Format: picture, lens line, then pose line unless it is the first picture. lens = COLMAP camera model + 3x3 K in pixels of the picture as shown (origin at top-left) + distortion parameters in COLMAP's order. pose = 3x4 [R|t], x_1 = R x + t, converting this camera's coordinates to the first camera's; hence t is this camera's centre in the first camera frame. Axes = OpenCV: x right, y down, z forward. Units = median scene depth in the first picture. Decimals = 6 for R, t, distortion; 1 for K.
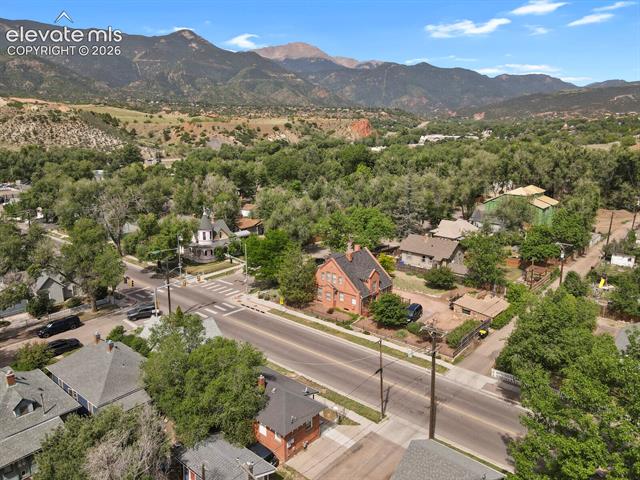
lens RADIAL K [[467.0, 0, 320.0], [0, 467.0, 240.0], [0, 0, 1]] dist [0.013118, 0.004499]
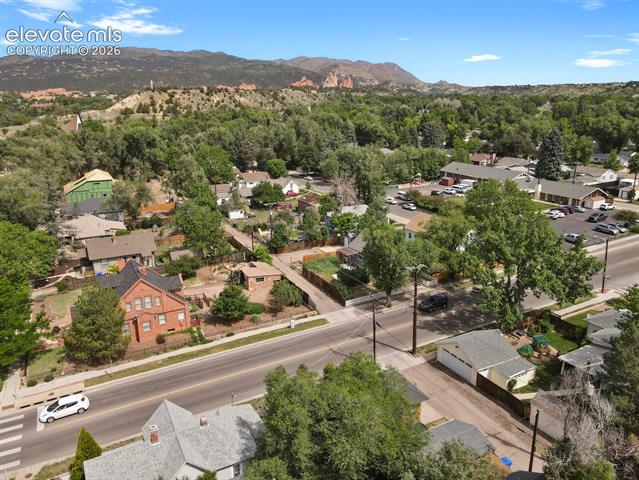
lens RADIAL K [[466.3, 0, 319.5], [0, 466.3, 240.0], [0, 0, 1]] dist [0.013118, 0.004499]
pose [[0.342722, -0.261401, 0.902336, -0.597889], [0.224363, 0.955488, 0.191582, -0.113199], [-0.912251, 0.136791, 0.386116, 0.431736]]
